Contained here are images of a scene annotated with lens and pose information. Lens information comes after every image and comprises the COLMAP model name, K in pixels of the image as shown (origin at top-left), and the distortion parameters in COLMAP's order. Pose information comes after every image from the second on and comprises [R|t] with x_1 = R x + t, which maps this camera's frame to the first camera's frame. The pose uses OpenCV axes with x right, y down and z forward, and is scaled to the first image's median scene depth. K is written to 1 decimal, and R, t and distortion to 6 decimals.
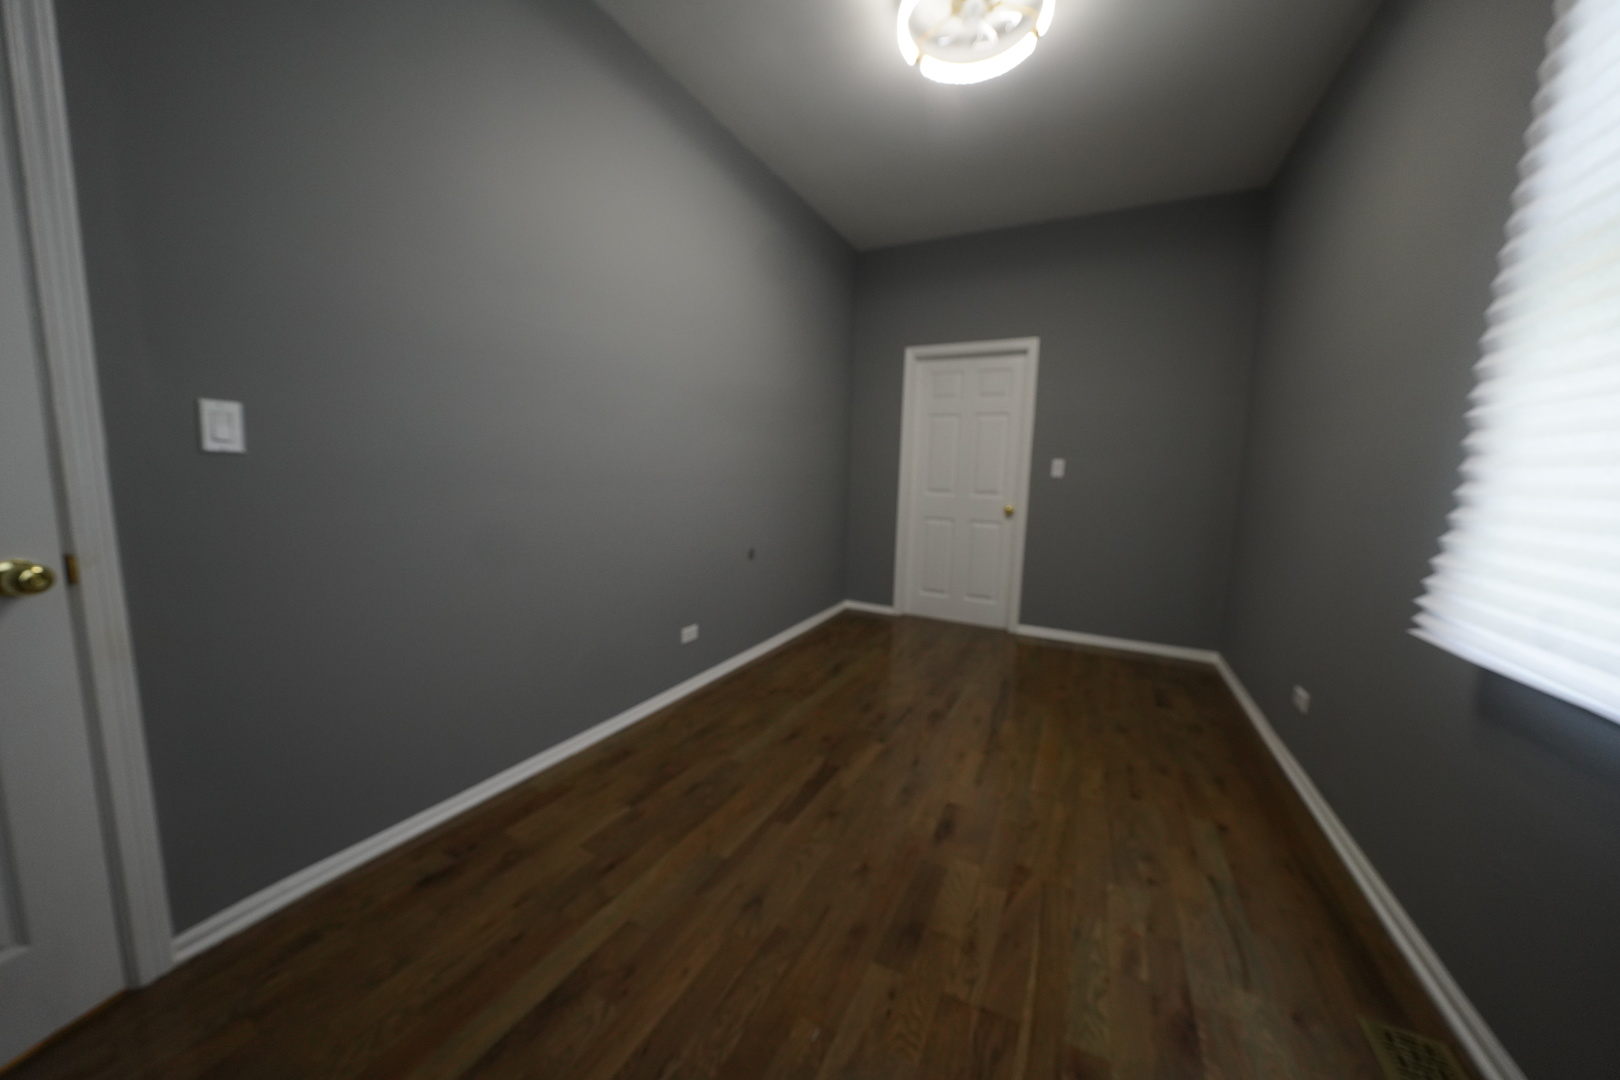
lens RADIAL K [[548.7, 0, 812.2], [0, 548.7, 536.9], [0, 0, 1]] dist [-0.029412, 0.005287]
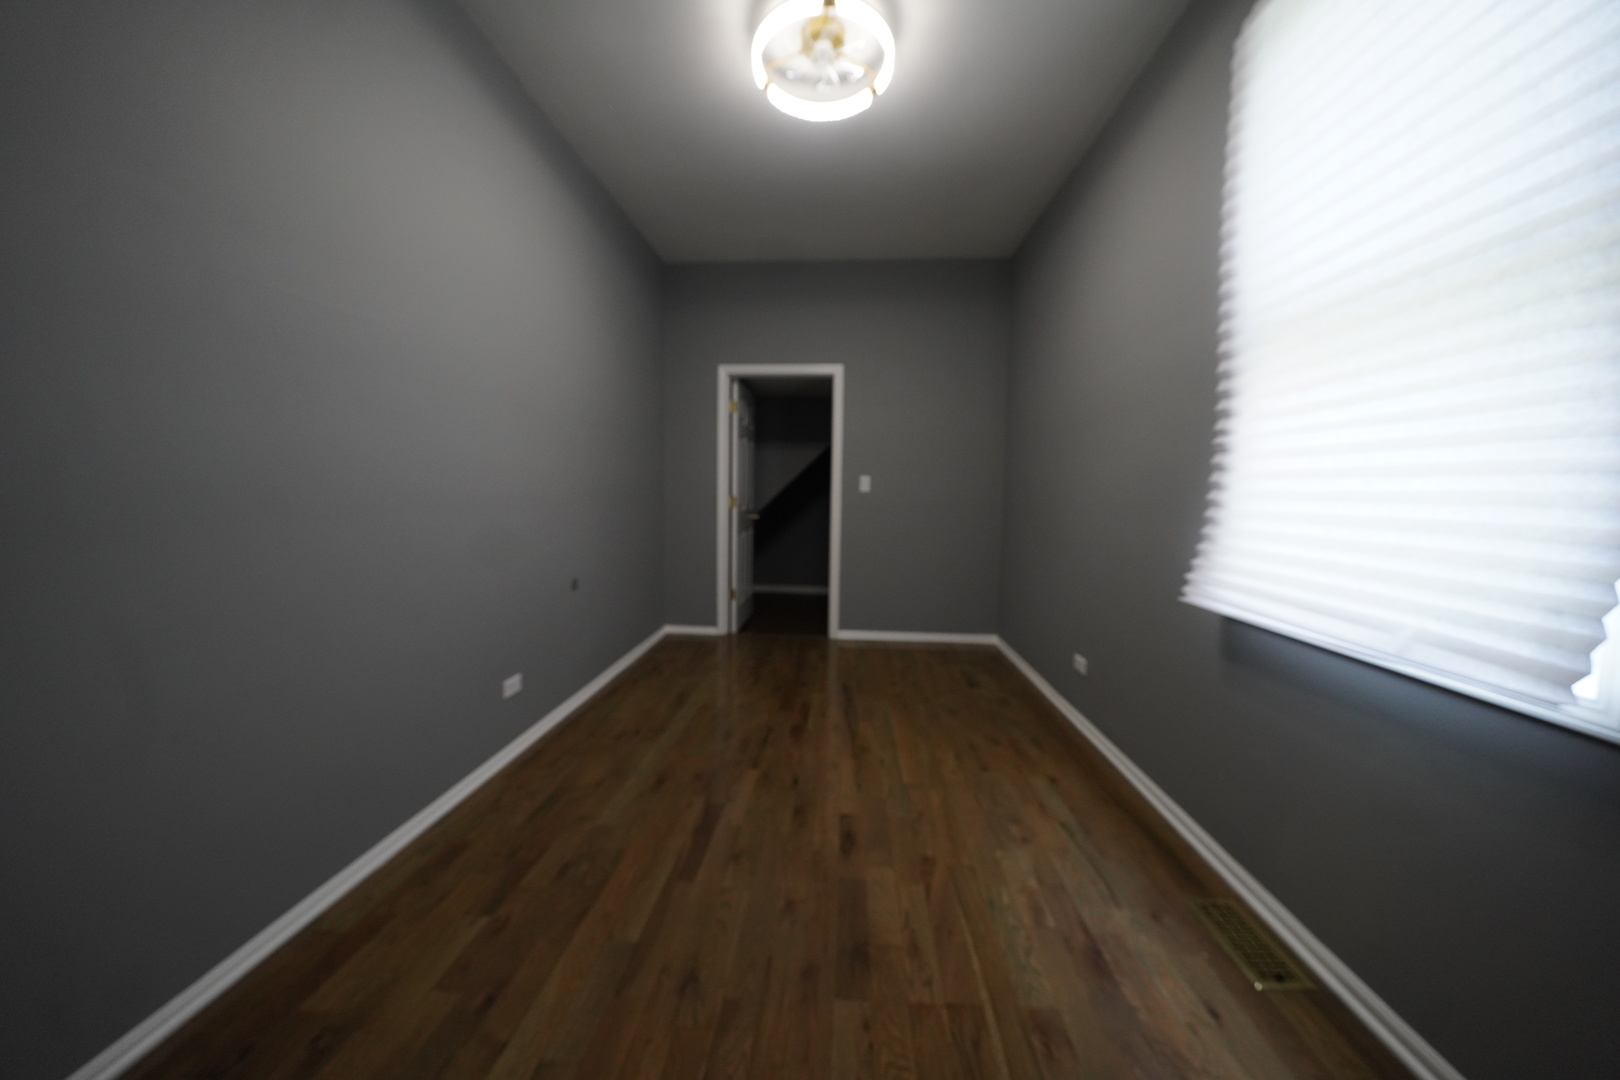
lens RADIAL K [[548.7, 0, 815.9], [0, 548.7, 534.0], [0, 0, 1]] dist [-0.029412, 0.005287]
pose [[0.917304, -0.046511, 0.395462, -0.200218], [0.060952, 0.997852, -0.024025, -0.010488], [-0.393495, 0.046142, 0.918168, 0.078148]]
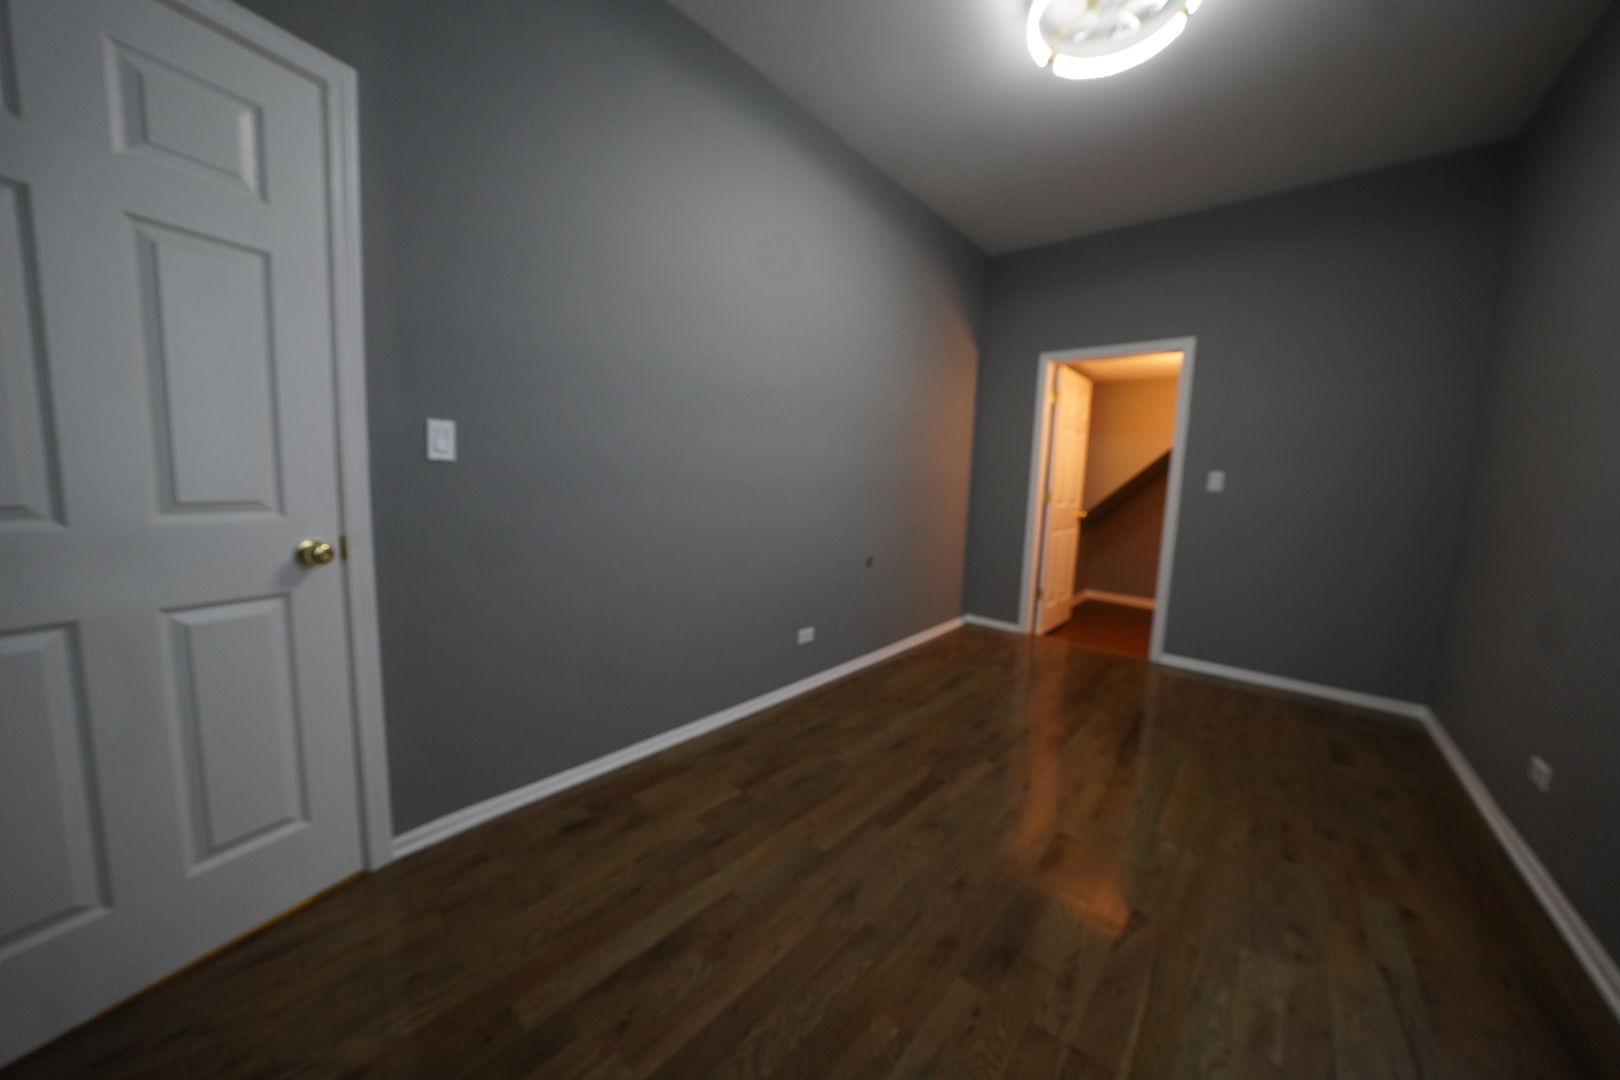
lens RADIAL K [[548.7, 0, 811.7], [0, 548.7, 537.7], [0, 0, 1]] dist [-0.029412, 0.005287]
pose [[0.972142, 0.034415, -0.231852, 0.038581], [-0.038059, 0.999212, -0.011261, 0.003483], [0.231282, 0.019772, 0.972686, -0.031231]]
